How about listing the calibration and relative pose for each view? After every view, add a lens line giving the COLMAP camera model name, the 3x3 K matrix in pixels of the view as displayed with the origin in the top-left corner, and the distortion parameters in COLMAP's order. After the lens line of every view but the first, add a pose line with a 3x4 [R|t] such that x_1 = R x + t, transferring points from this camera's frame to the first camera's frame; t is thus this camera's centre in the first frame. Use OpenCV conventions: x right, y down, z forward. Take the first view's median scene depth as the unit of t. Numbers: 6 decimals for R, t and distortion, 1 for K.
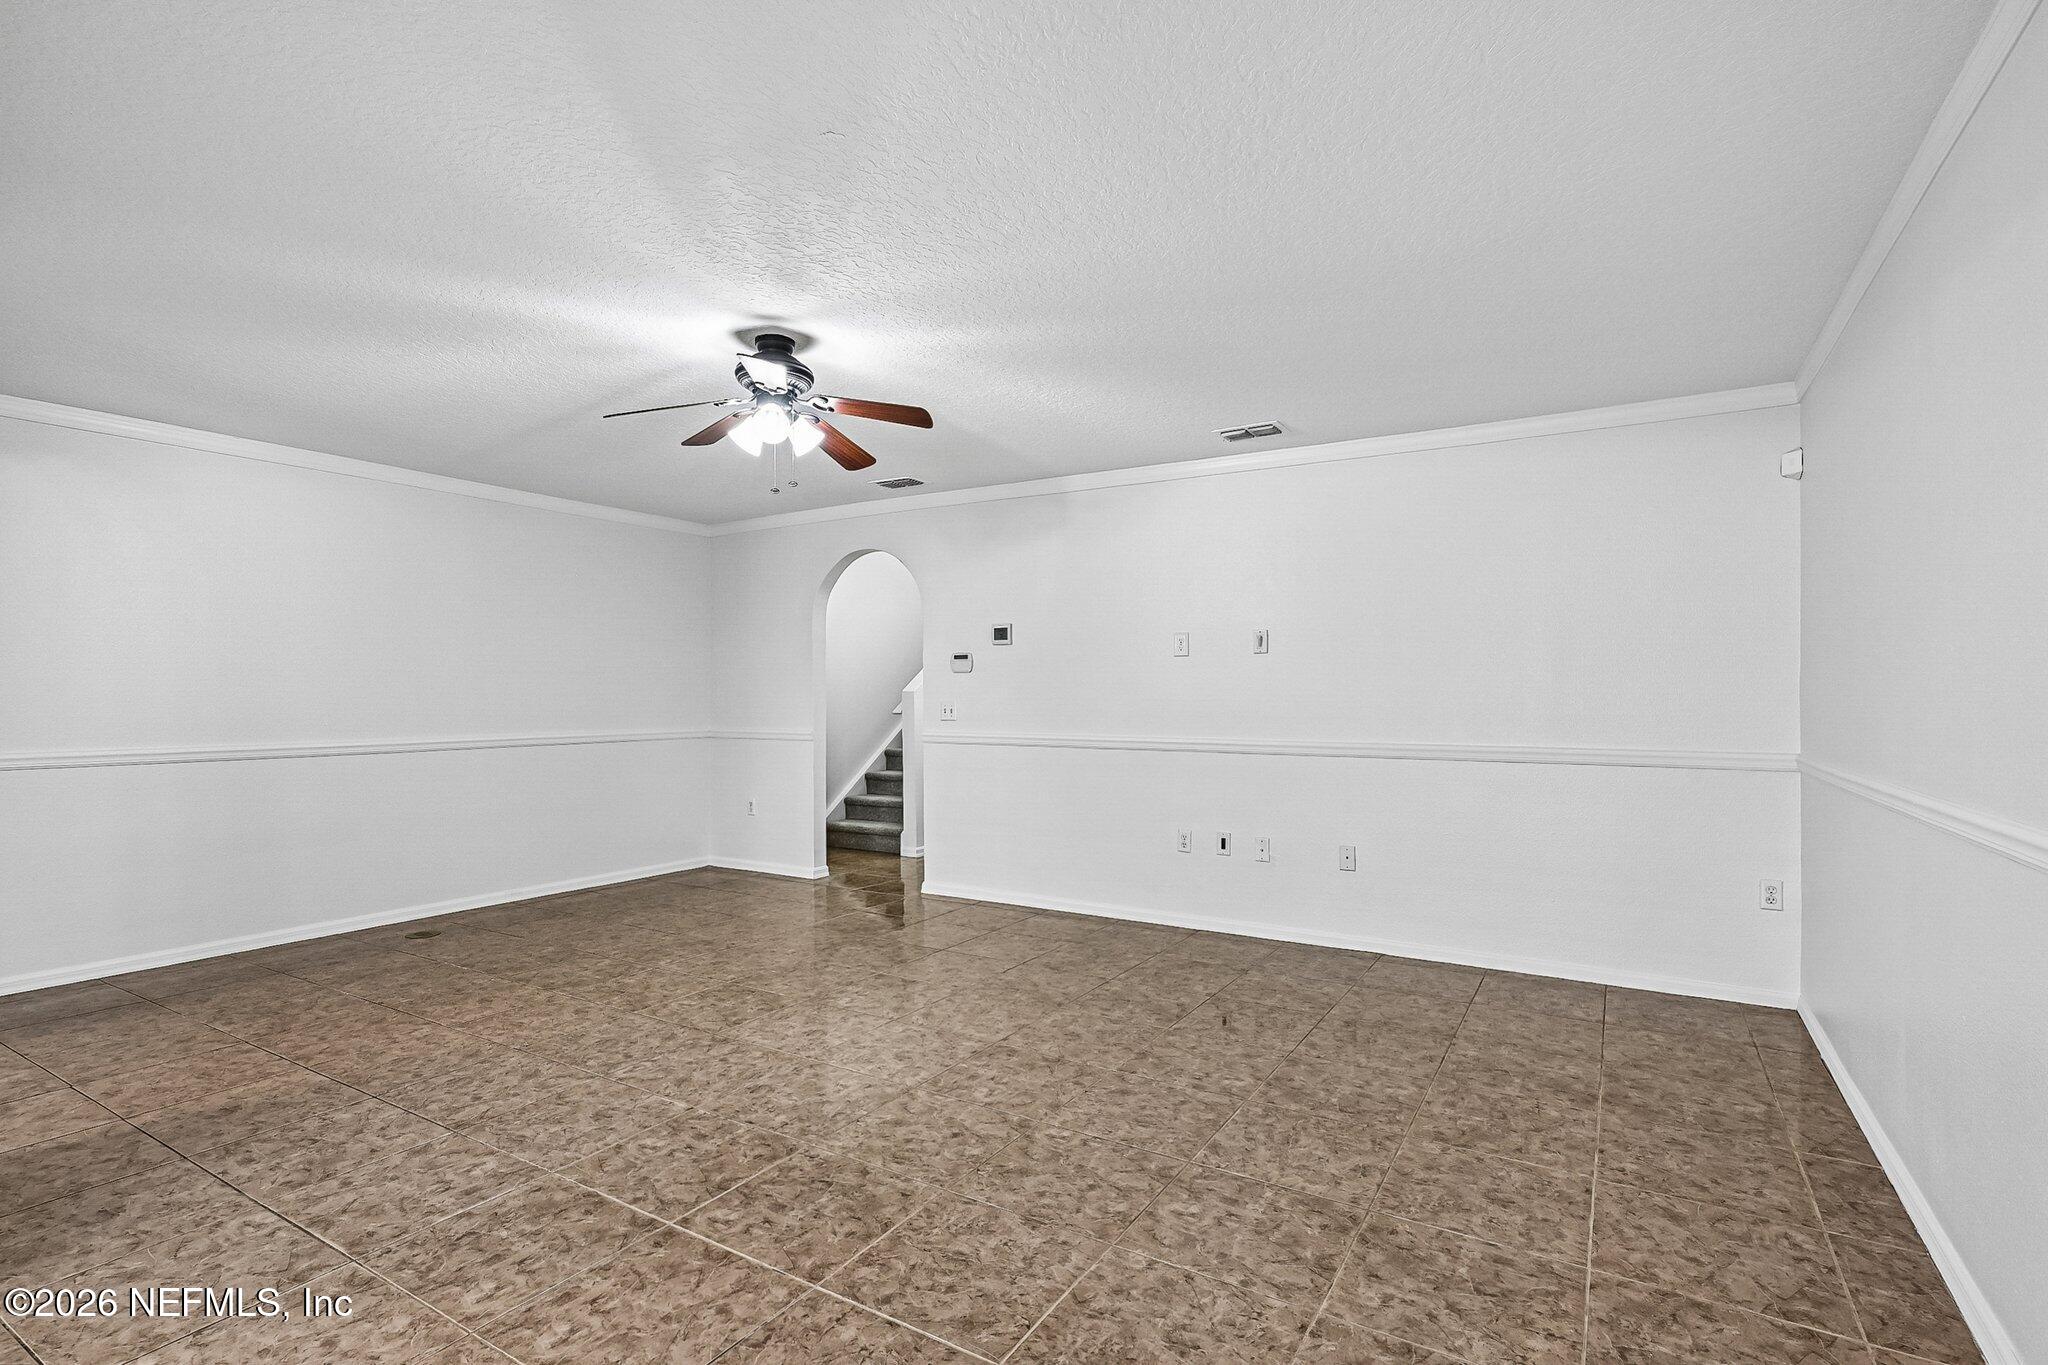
lens RADIAL K [[968.2, 0, 1029.1], [0, 968.2, 693.6], [0, 0, 1]] dist [-0.001580, -0.000049]
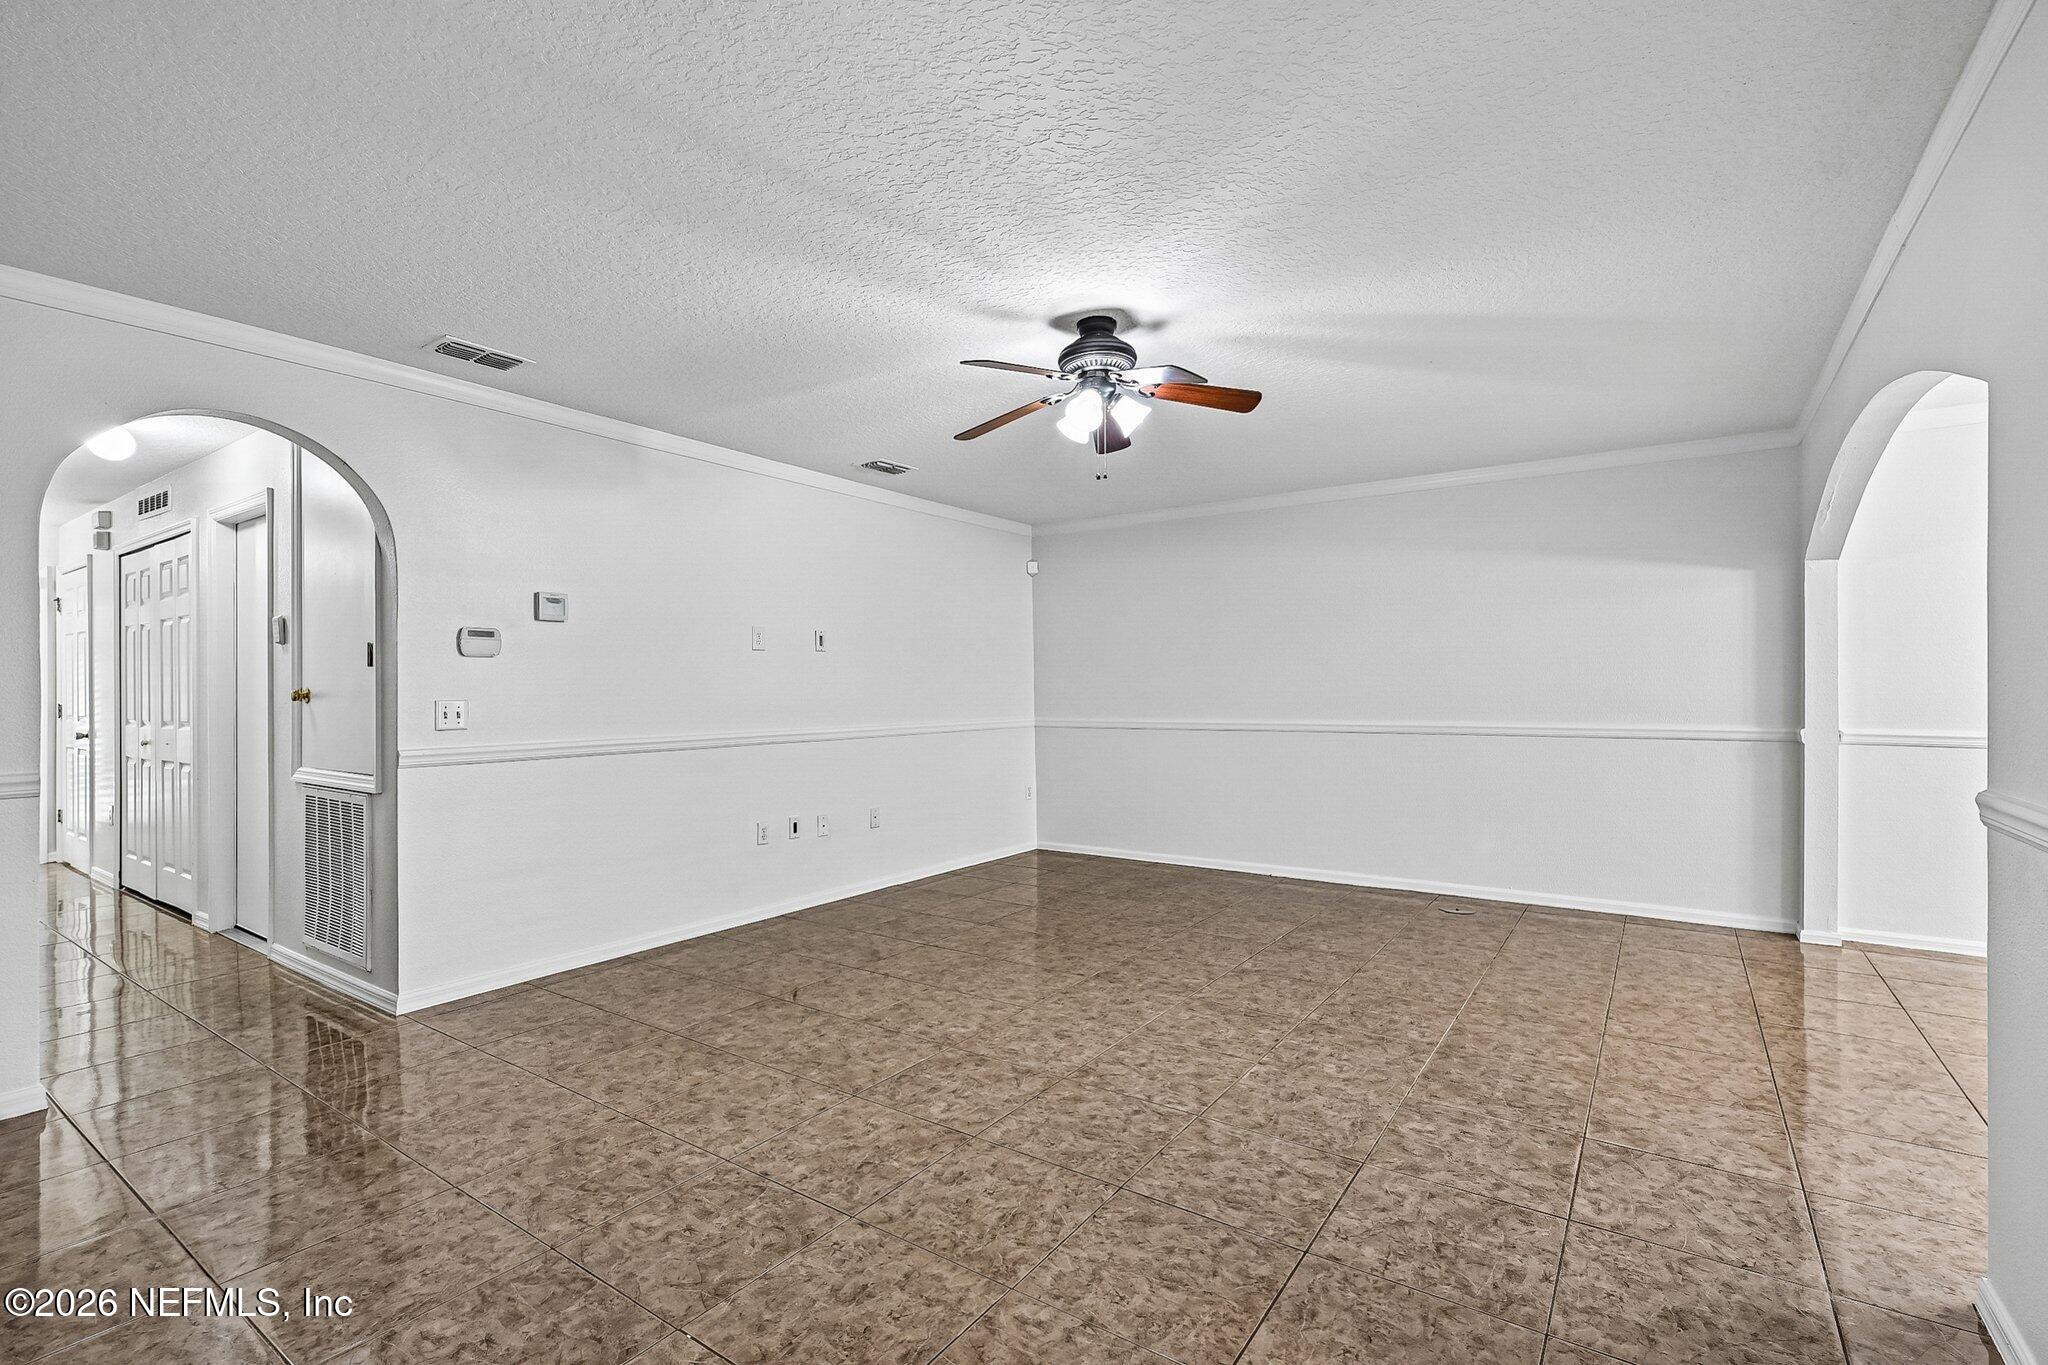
lens RADIAL K [[931.5, 0, 1020.7], [0, 931.5, 684.5], [0, 0, 1]] dist [-0.003897, 0.001428]
pose [[0.061856, 0.002440, 0.998082, -1.320753], [0.004165, 0.999988, -0.002703, 0.001542], [-0.998076, 0.004324, 0.061845, 1.121398]]
